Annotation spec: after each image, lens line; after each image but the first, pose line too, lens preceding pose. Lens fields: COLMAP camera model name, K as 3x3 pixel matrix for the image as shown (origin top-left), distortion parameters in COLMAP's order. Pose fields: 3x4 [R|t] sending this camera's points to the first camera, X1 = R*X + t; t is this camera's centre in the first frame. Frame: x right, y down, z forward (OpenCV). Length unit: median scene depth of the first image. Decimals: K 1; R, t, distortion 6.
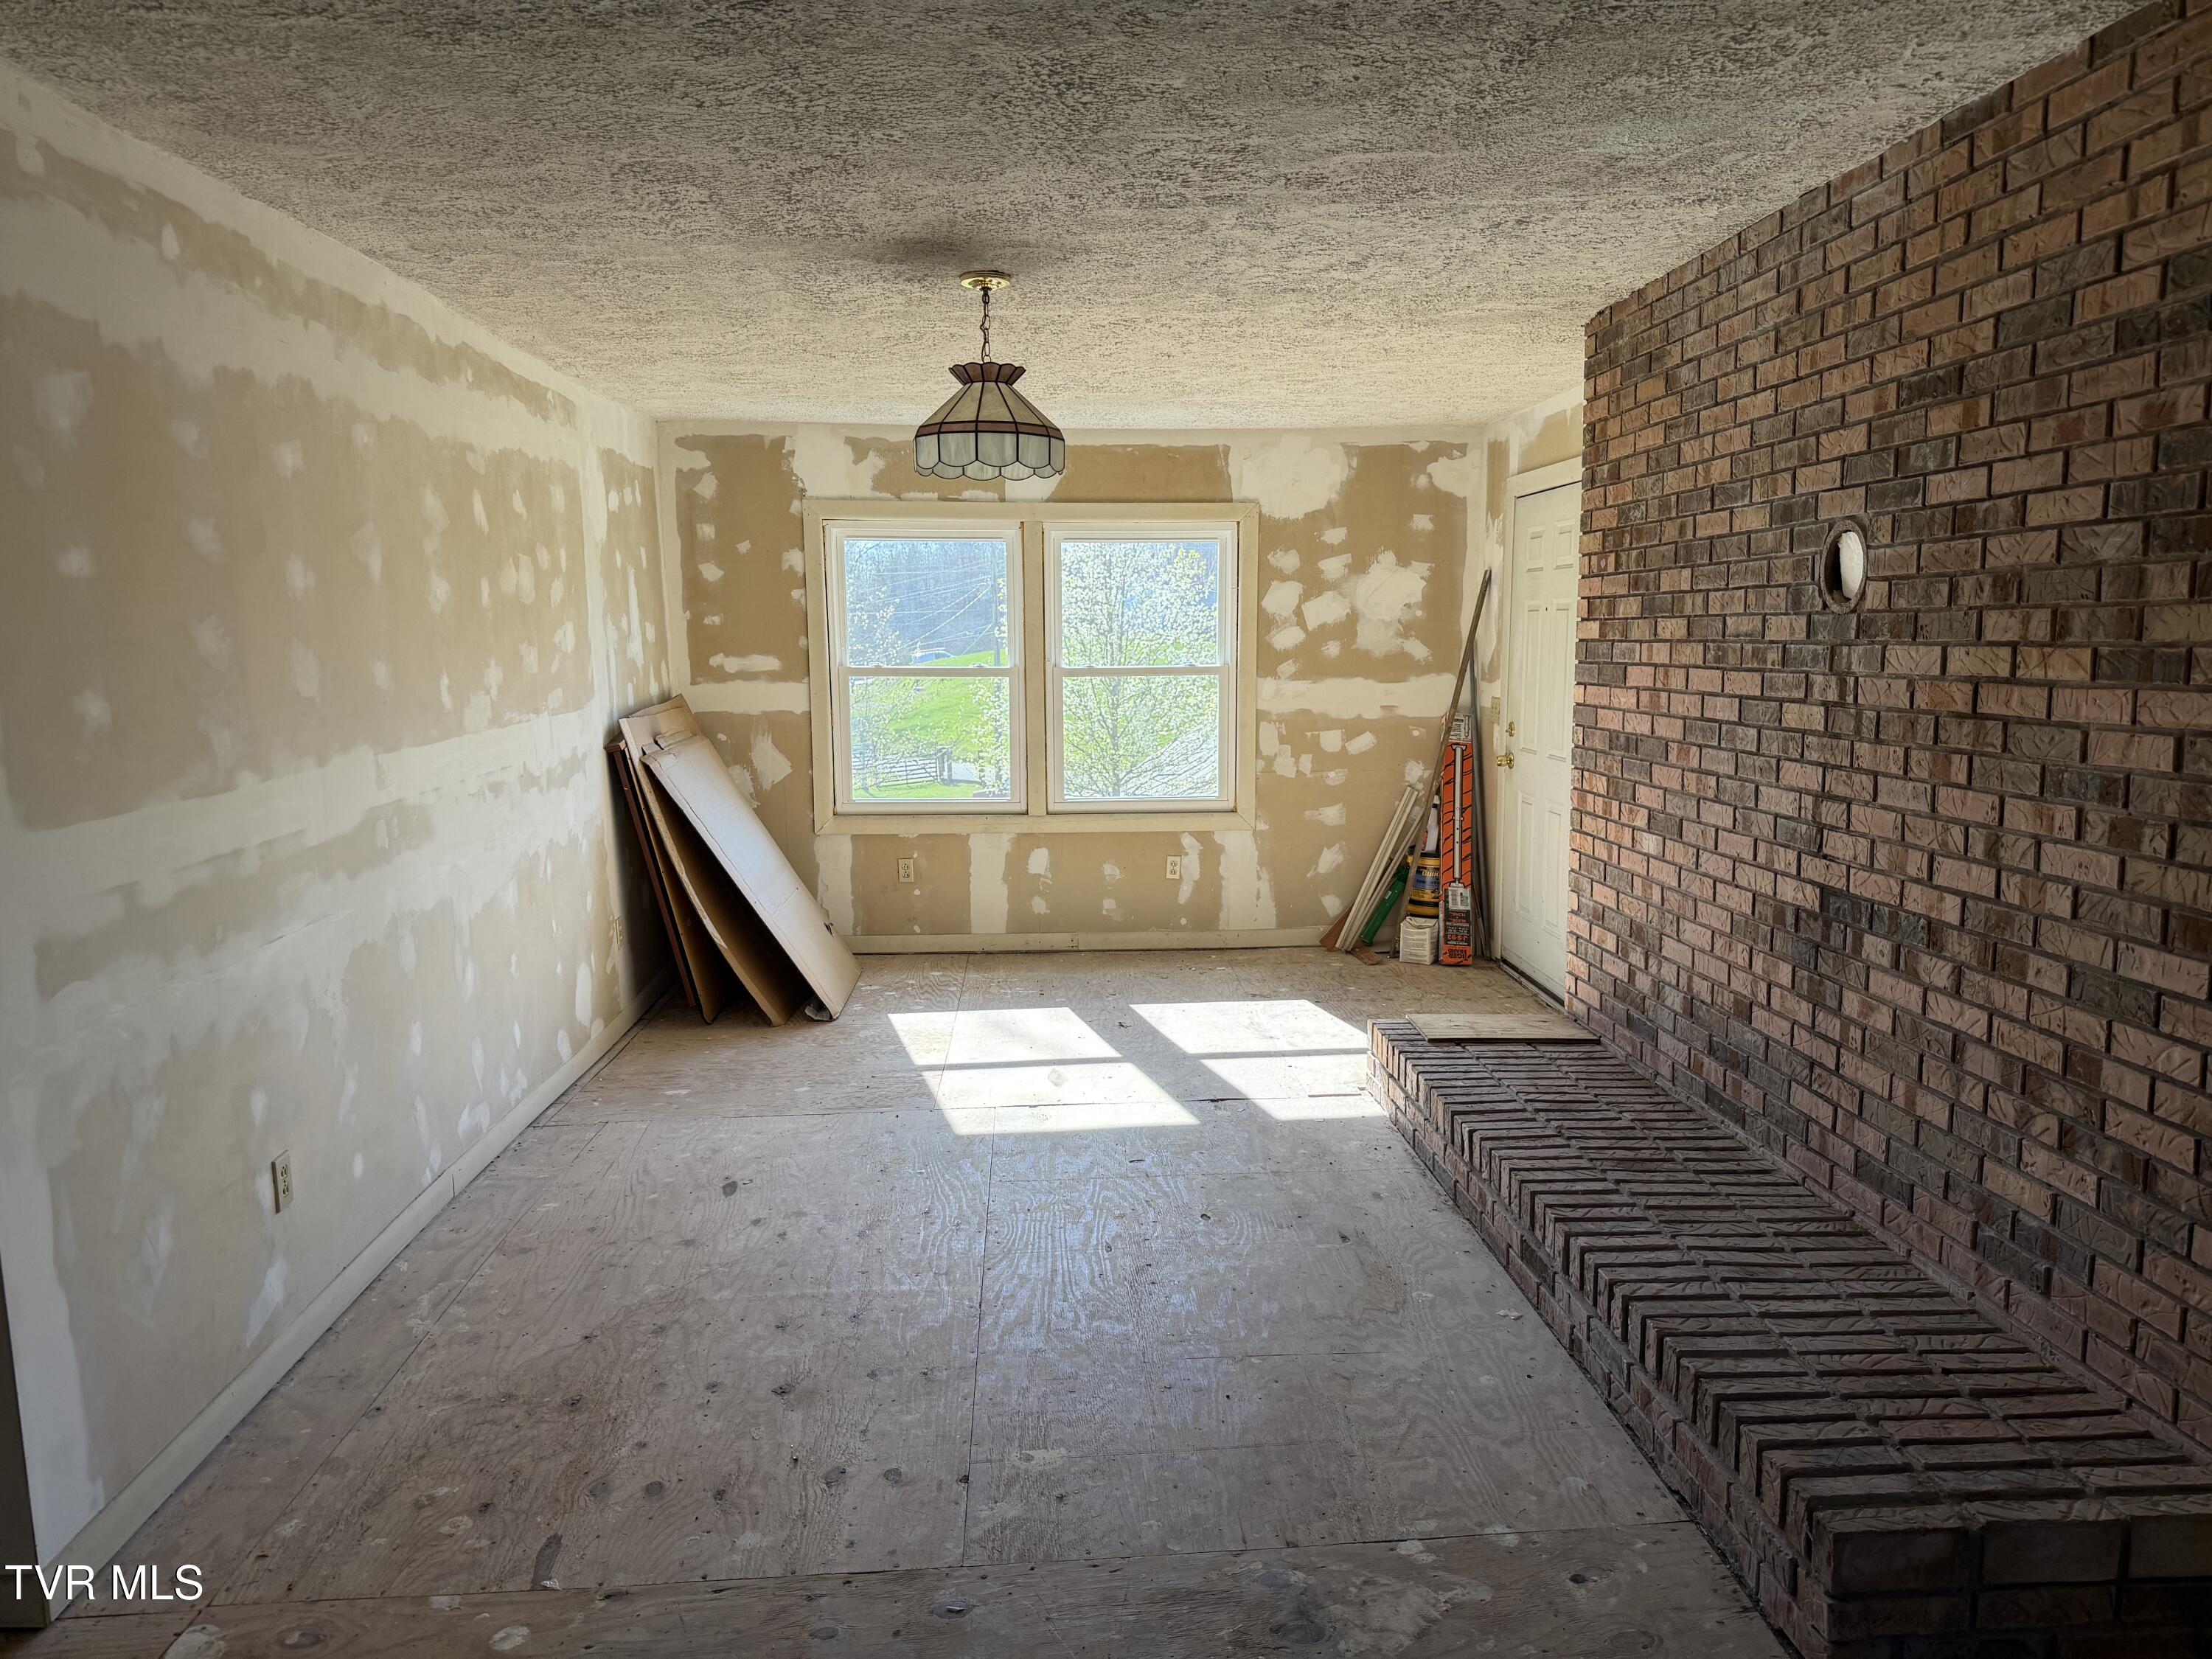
lens RADIAL K [[1585.0, 0, 1107.4], [0, 1585.0, 829.9], [0, 0, 1]] dist [0.075149, -0.051762]
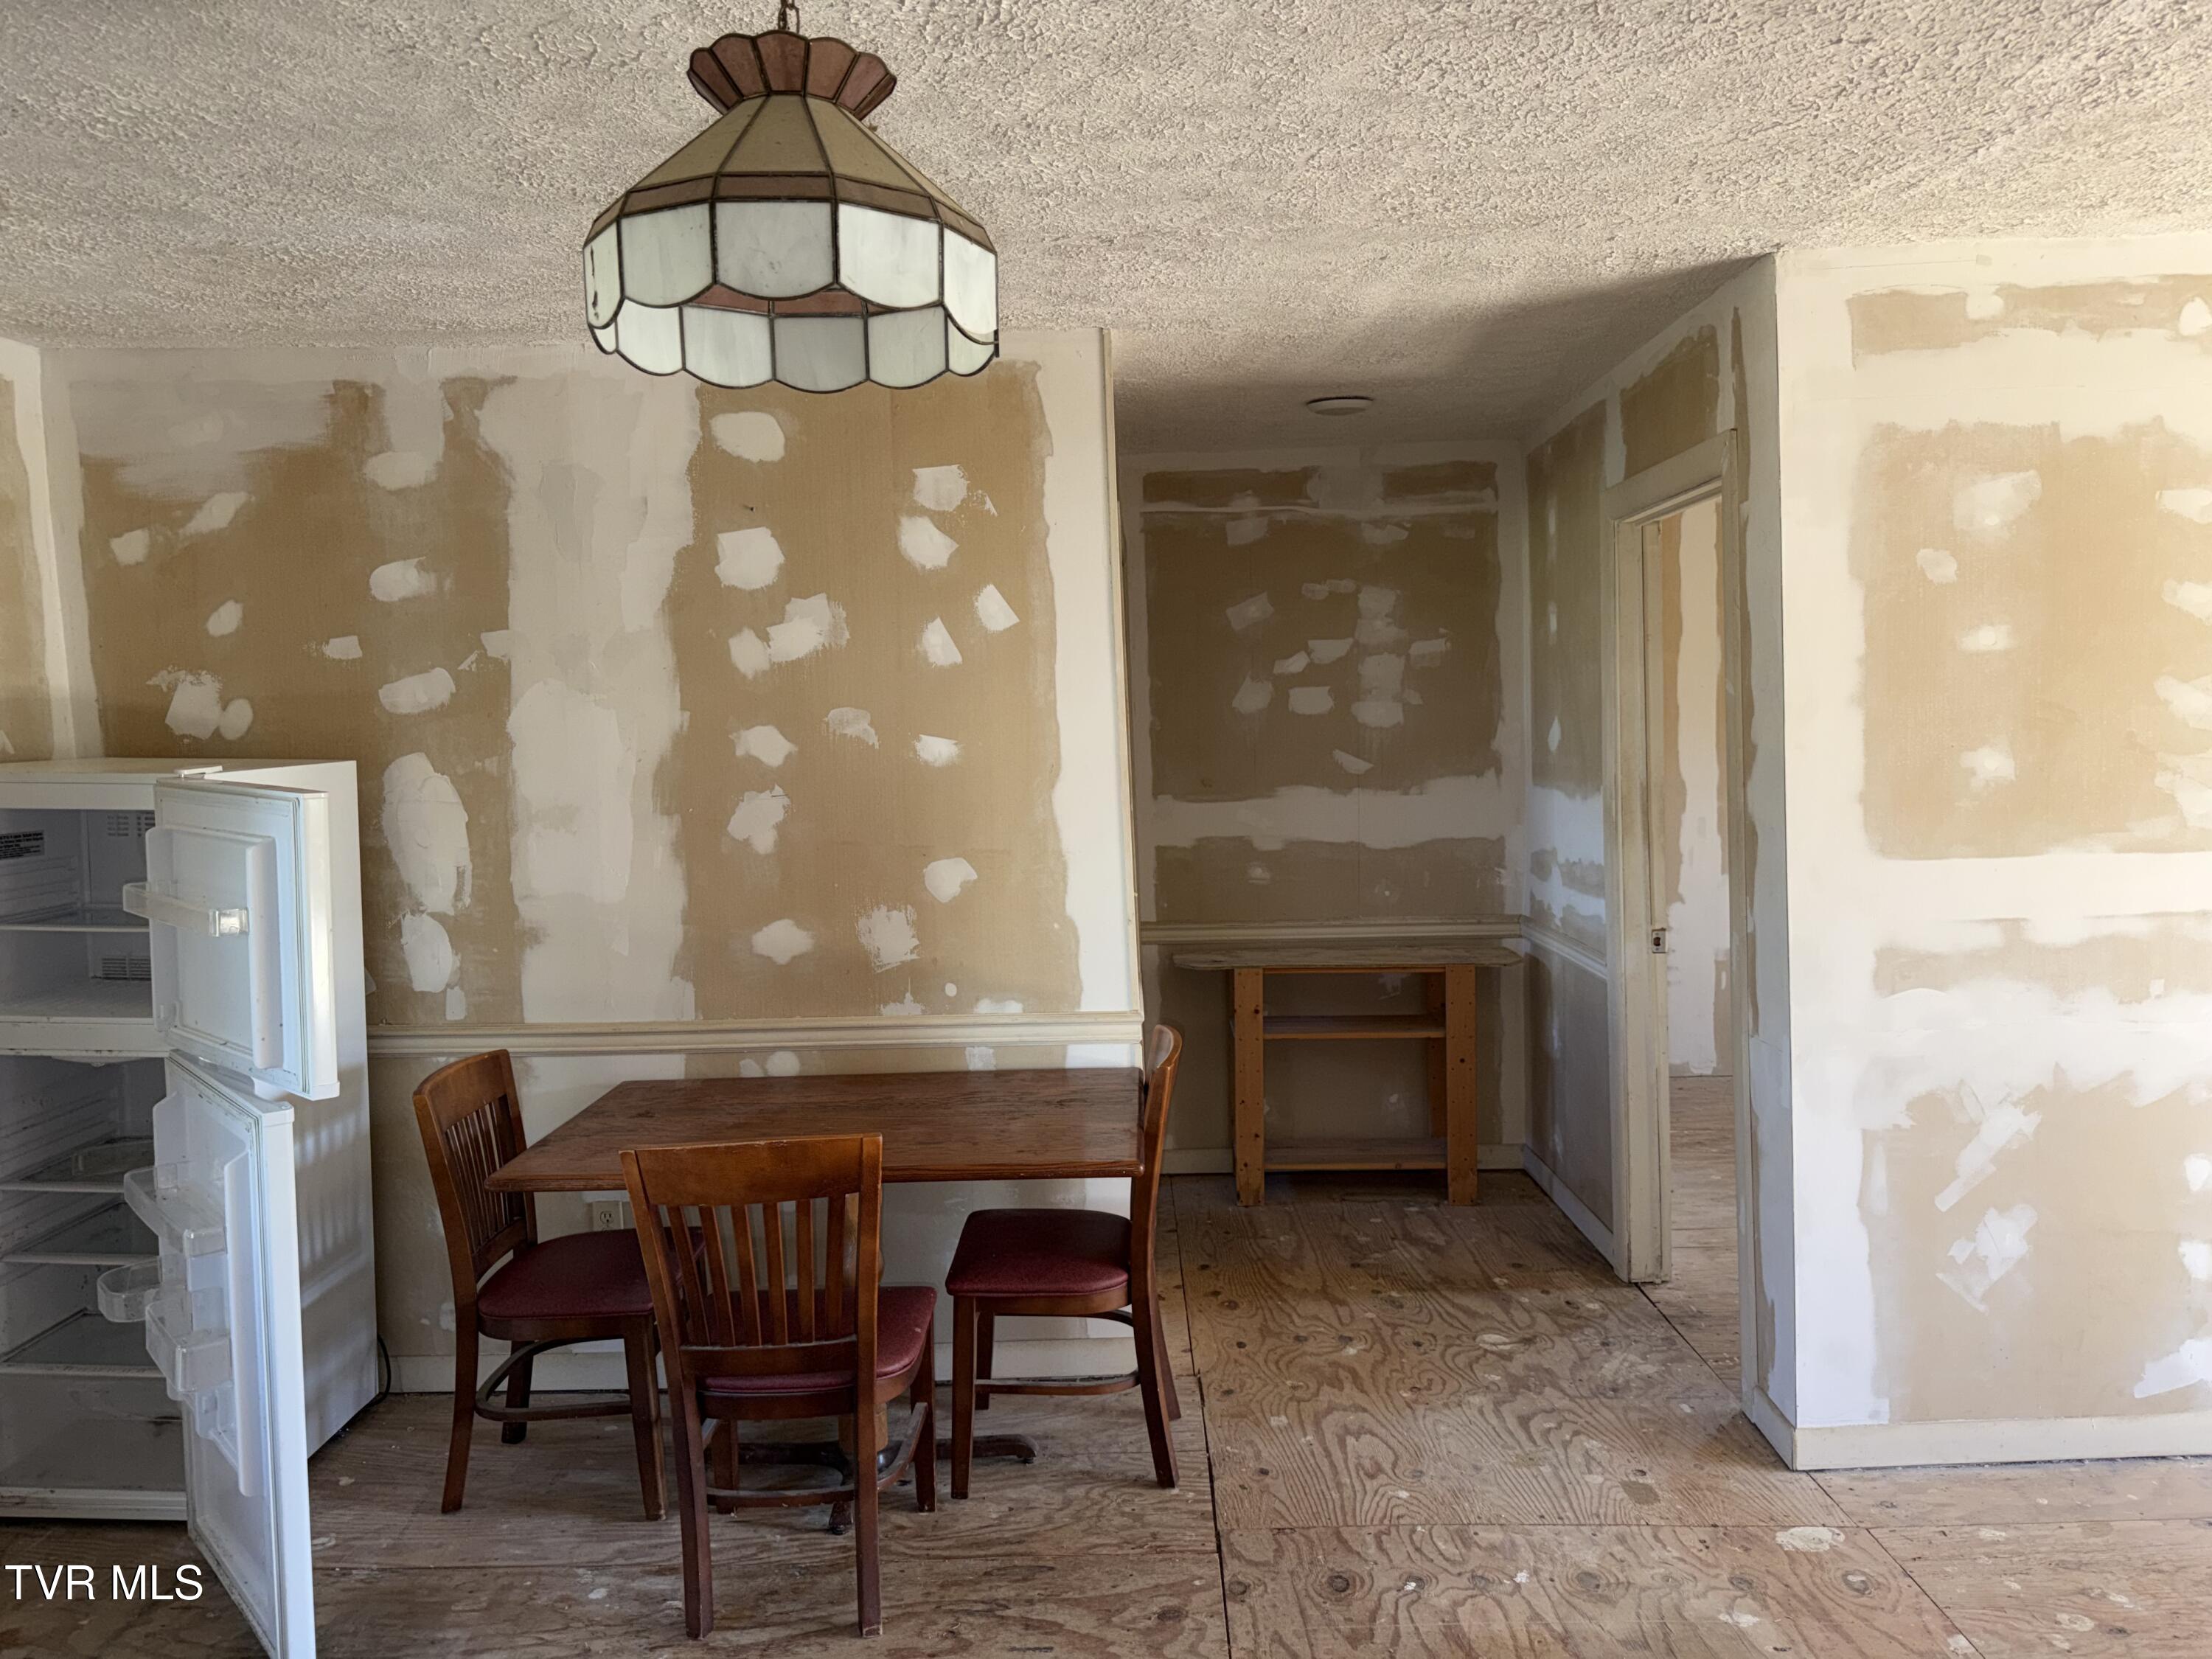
lens RADIAL K [[1585.0, 0, 1109.3], [0, 1585.0, 825.9], [0, 0, 1]] dist [0.075149, -0.051762]
pose [[-0.058123, 0.072569, -0.995668, 0.558171], [-0.097568, 0.992167, 0.078010, -0.058193], [0.993530, 0.101680, -0.050588, 0.430274]]
